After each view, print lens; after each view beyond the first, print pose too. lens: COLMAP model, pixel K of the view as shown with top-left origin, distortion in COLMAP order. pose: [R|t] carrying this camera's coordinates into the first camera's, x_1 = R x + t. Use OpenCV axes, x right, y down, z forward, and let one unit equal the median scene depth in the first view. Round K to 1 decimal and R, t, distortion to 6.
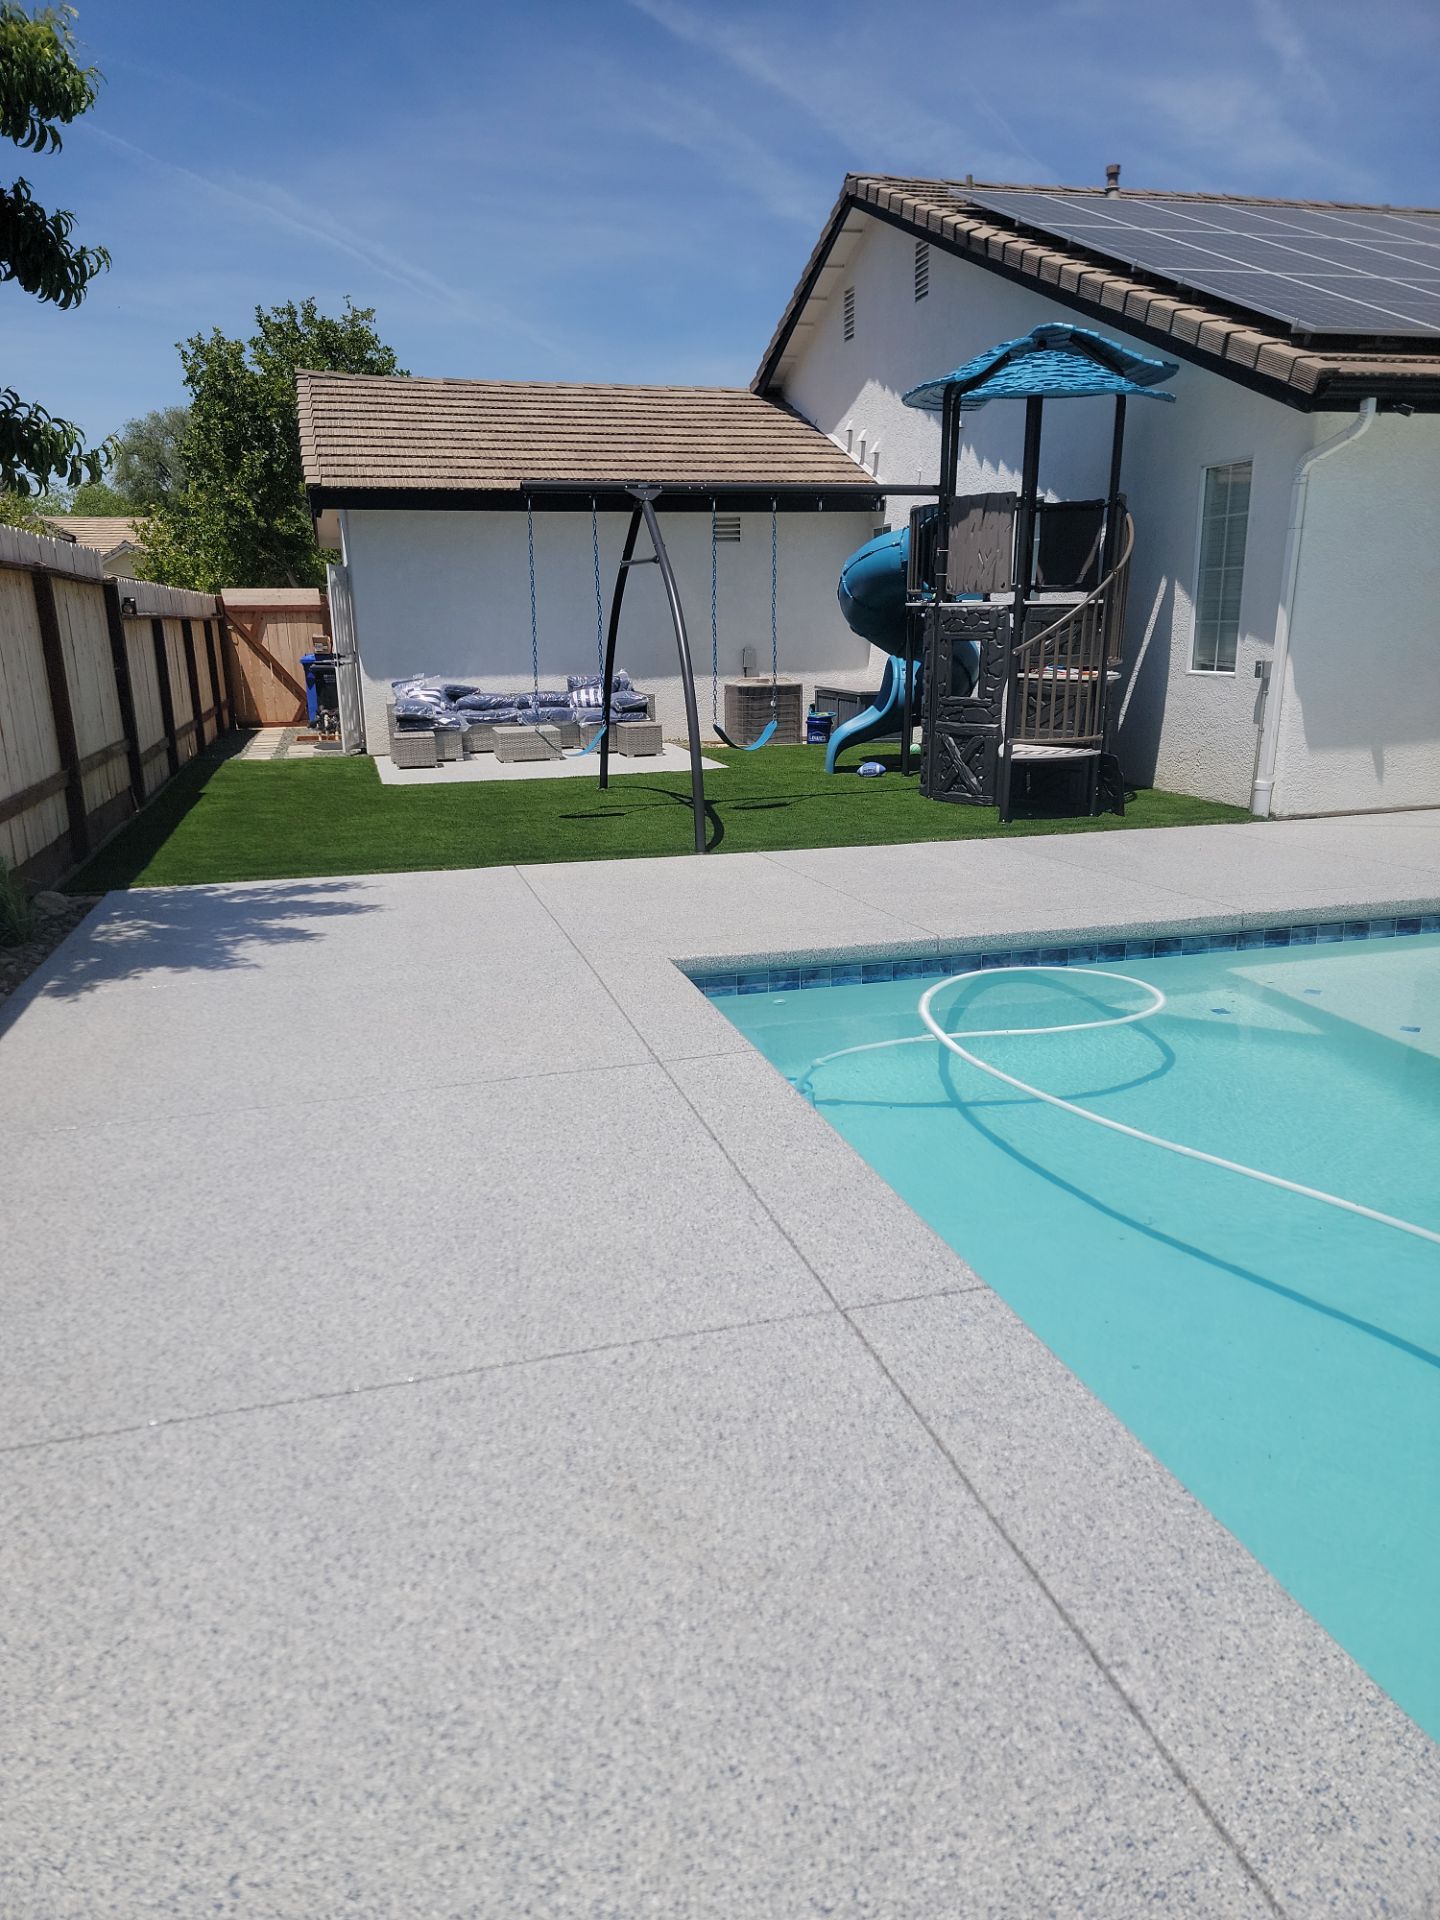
lens RADIAL K [[1319.1, 0, 700.4], [0, 1319.1, 964.3], [0, 0, 1]] dist [0.086023, -0.085777]
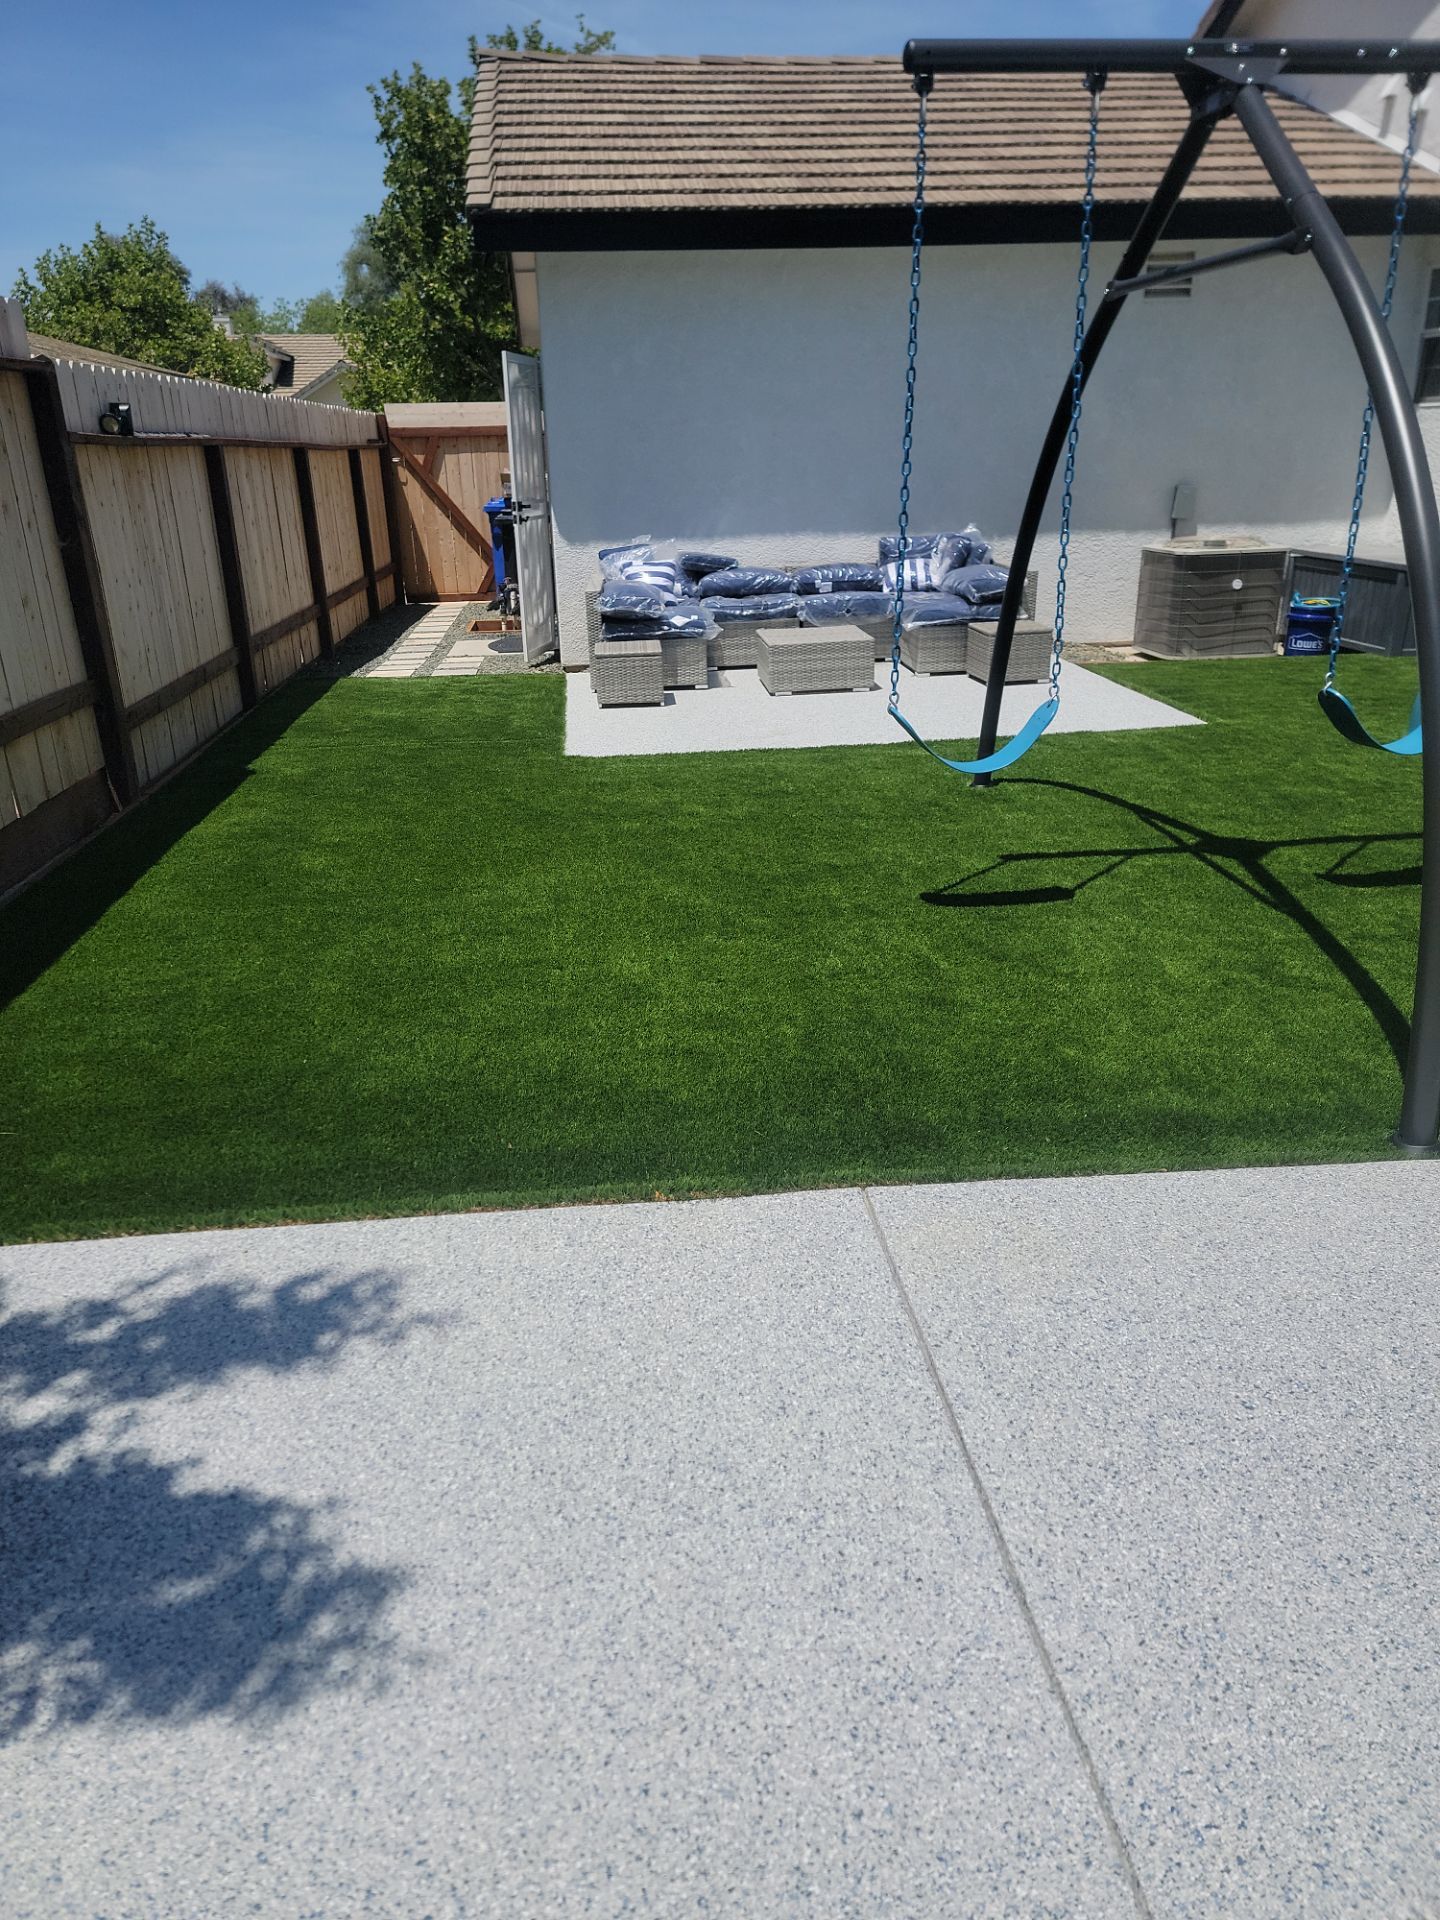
lens RADIAL K [[1319.1, 0, 700.4], [0, 1319.1, 964.3], [0, 0, 1]] dist [0.086023, -0.085777]
pose [[0.984911, 0.056127, -0.163705, -0.071025], [-0.036837, 0.992262, 0.118572, -0.093028], [0.169094, -0.110753, 0.979358, 0.368115]]
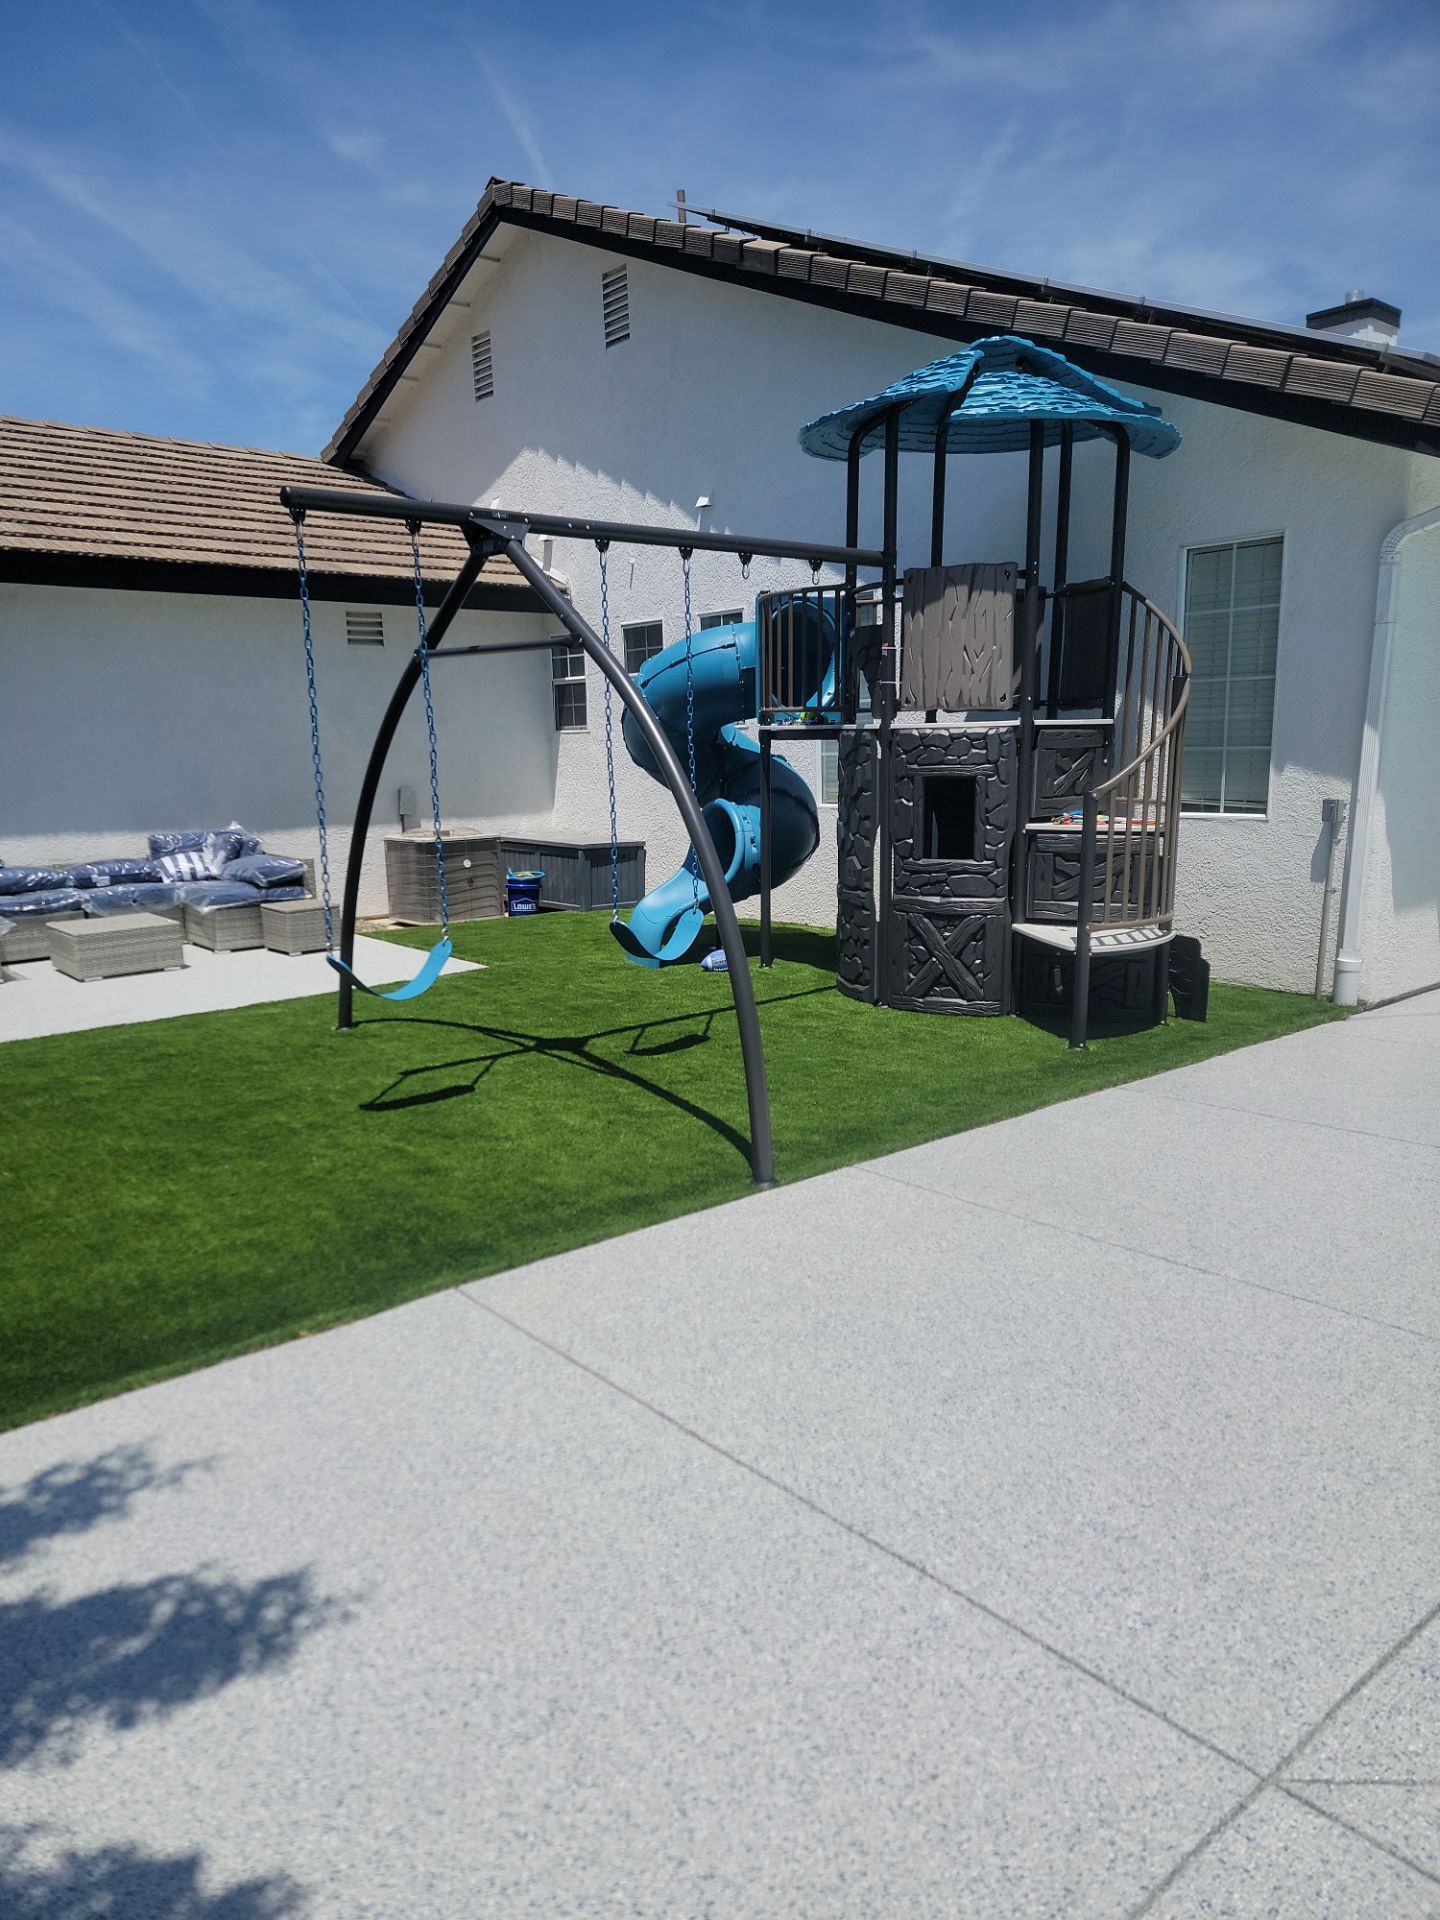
lens RADIAL K [[1308.3, 0, 697.4], [0, 1308.3, 979.0], [0, 0, 1]] dist [0.095967, -0.085944]
pose [[0.906580, -0.079499, 0.414478, -0.133461], [0.113636, 0.991809, -0.058319, -0.078425], [-0.406447, 0.099970, 0.908189, 0.303240]]
